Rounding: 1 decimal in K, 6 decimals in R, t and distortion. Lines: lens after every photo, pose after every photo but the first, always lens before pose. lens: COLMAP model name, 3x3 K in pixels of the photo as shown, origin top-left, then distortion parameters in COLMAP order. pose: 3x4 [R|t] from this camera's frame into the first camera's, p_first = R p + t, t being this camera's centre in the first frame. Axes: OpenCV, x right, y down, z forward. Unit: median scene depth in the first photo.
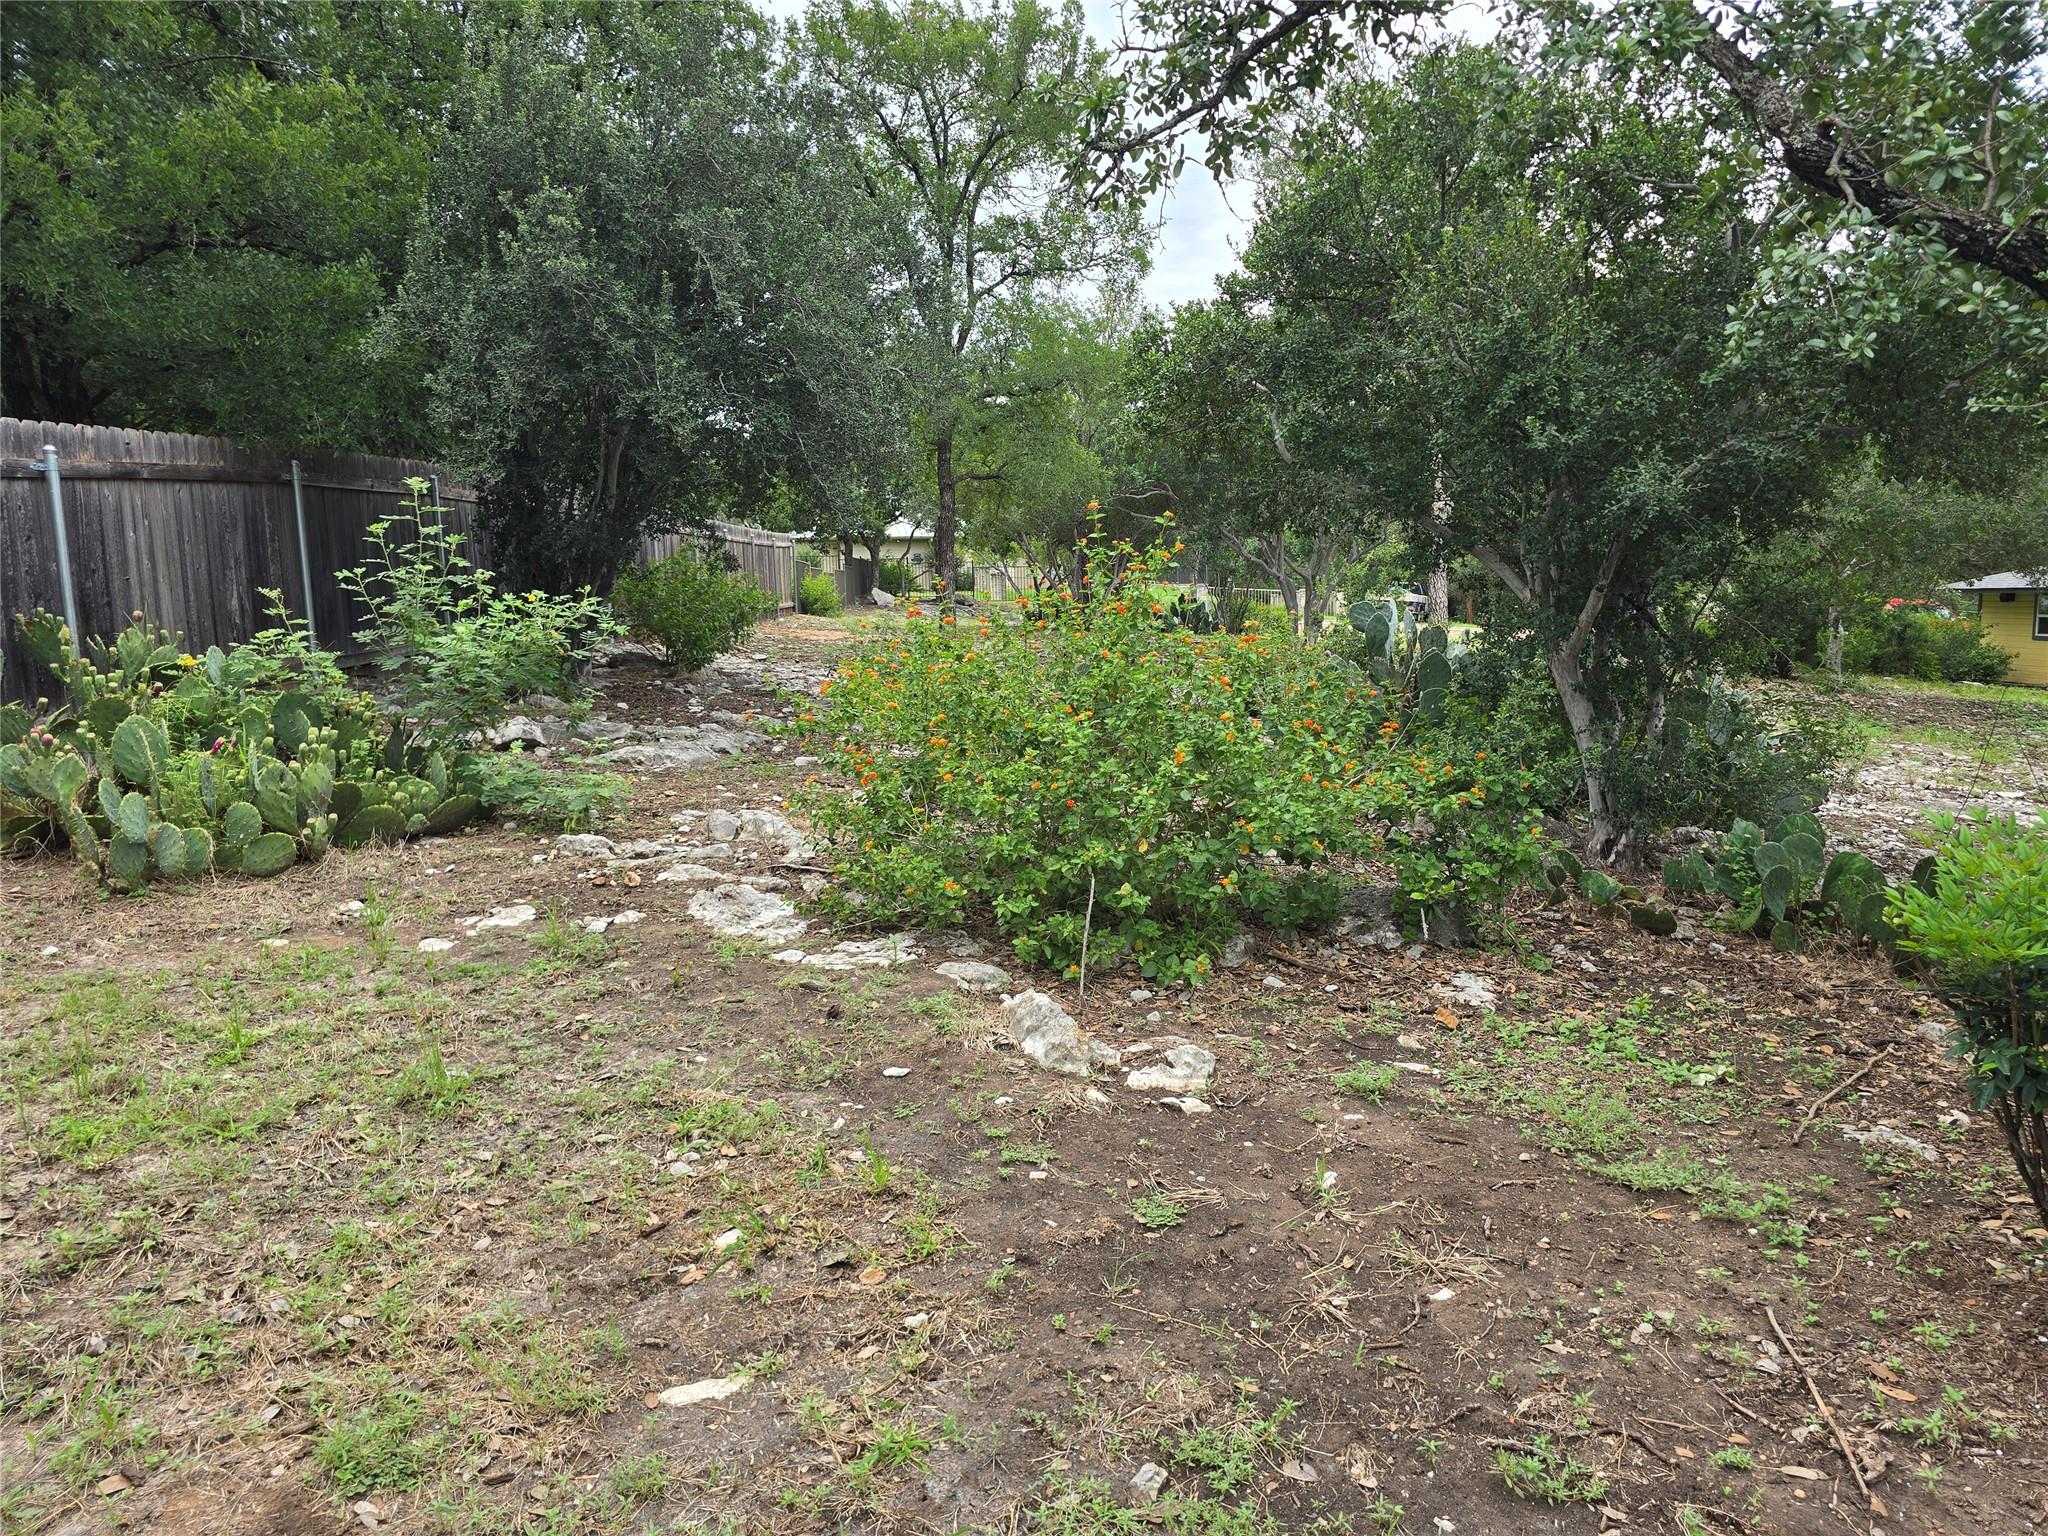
lens RADIAL K [[1435.8, 0, 1024.0], [0, 1435.8, 768.0], [0, 0, 1]] dist [0.084370, -0.086024]
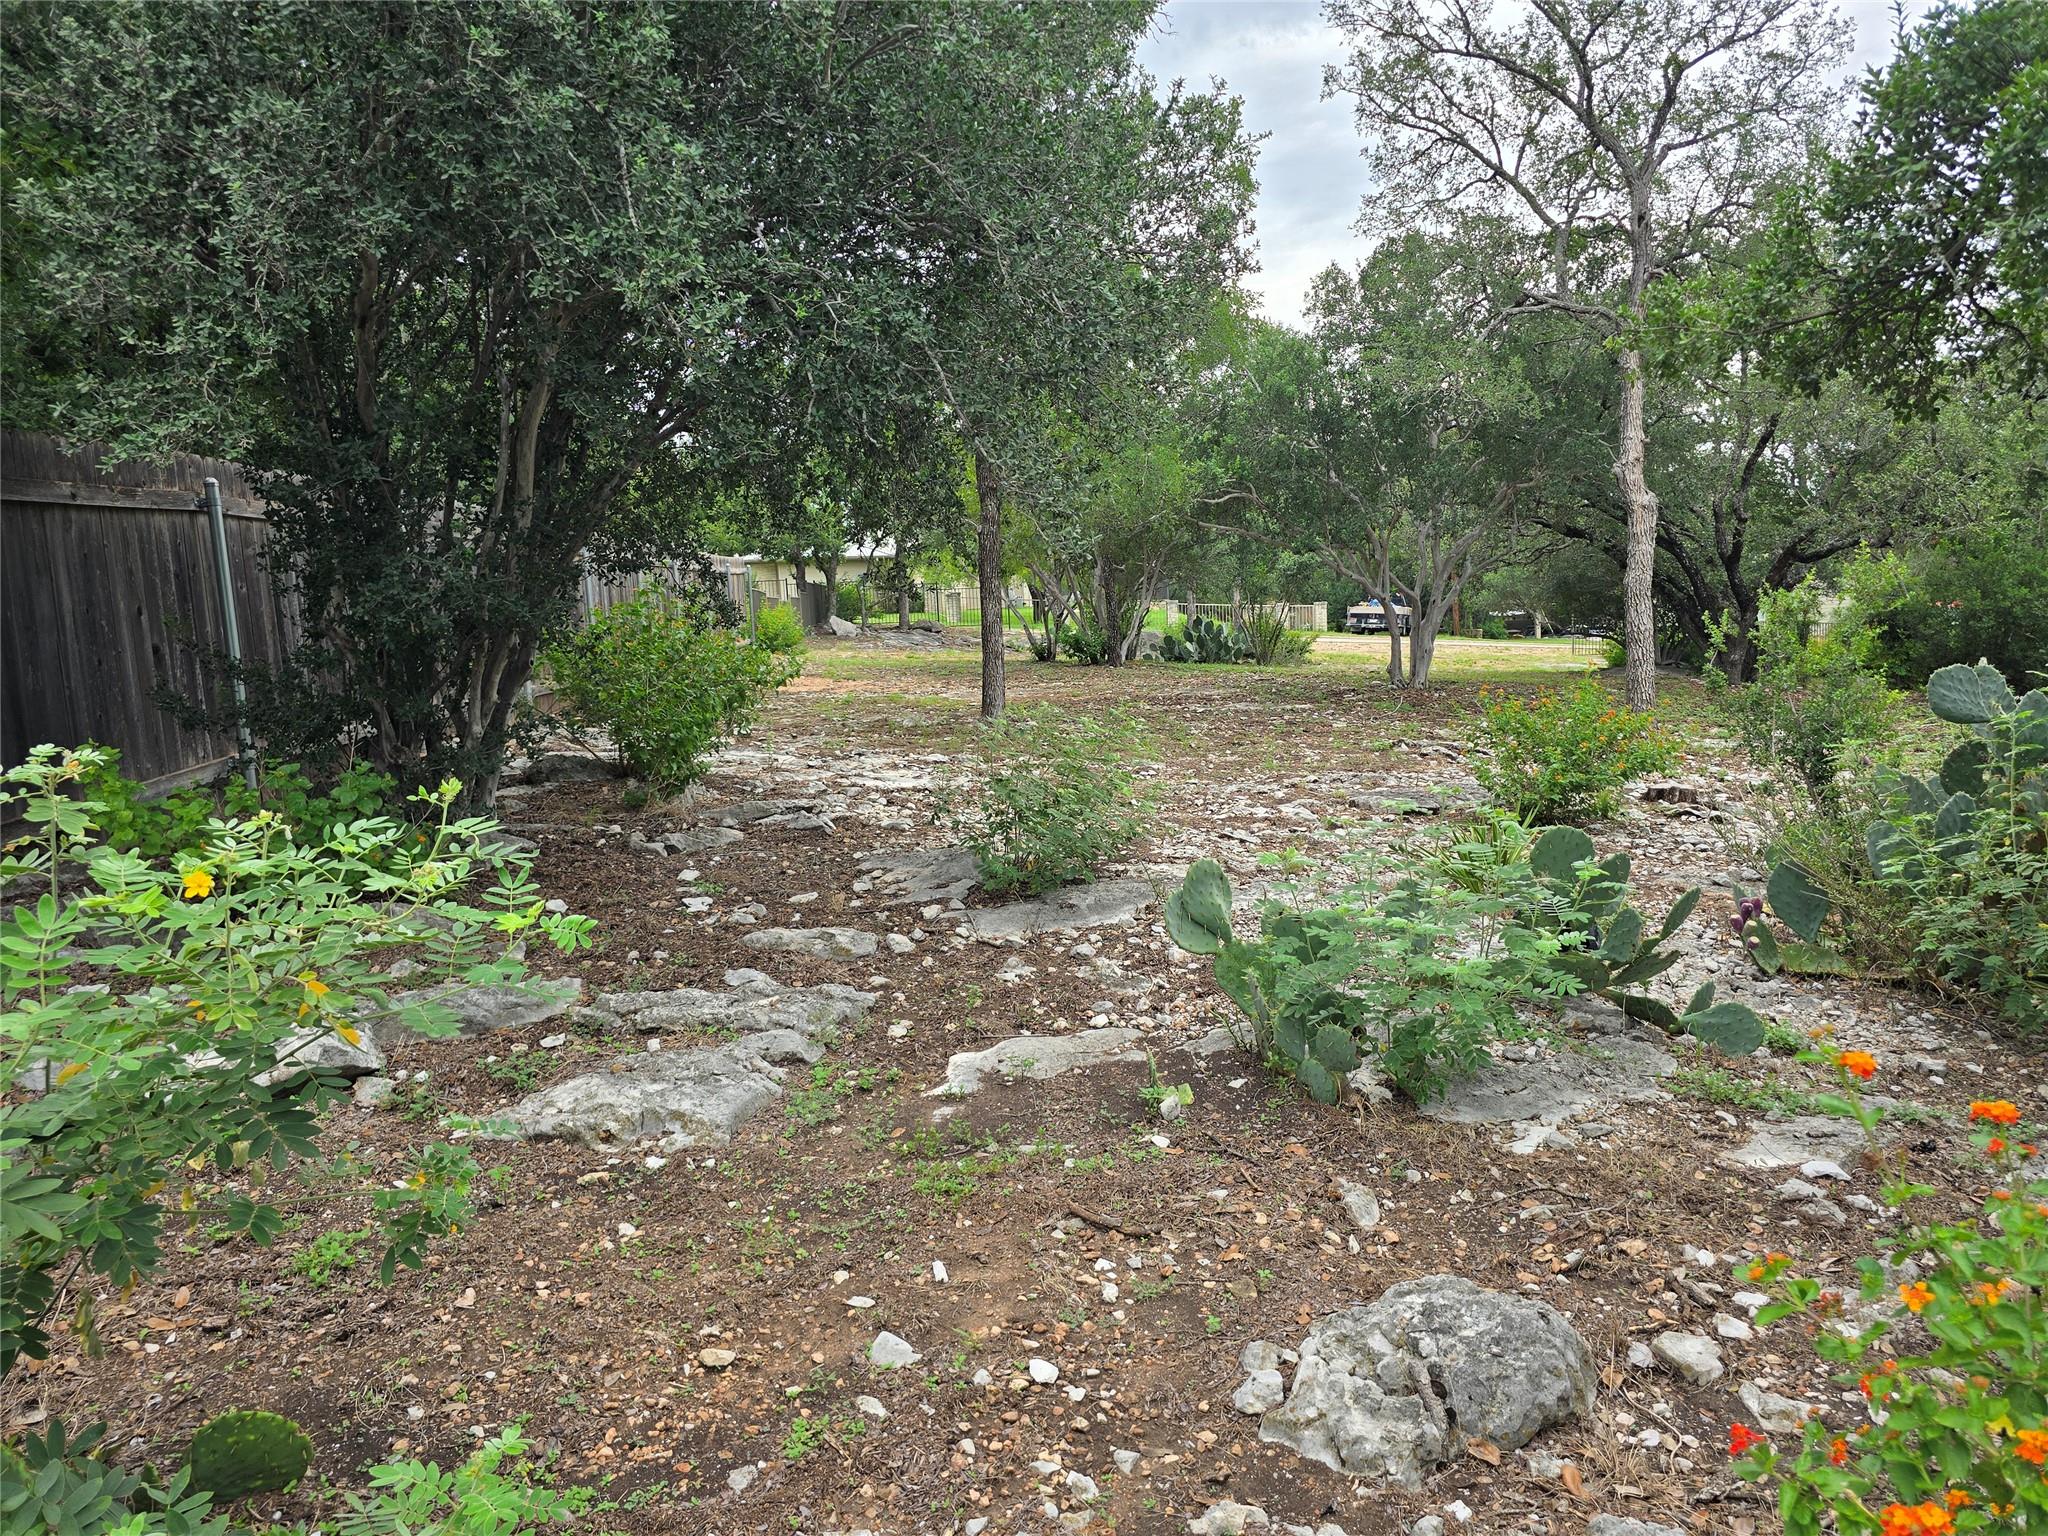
lens RADIAL K [[1435.8, 0, 1024.0], [0, 1435.8, 768.0], [0, 0, 1]] dist [0.084370, -0.086024]
pose [[0.998331, -0.030152, 0.049247, -0.106416], [0.030652, 0.999486, -0.009434, -0.064948], [-0.048937, 0.010928, 0.998742, 0.374565]]
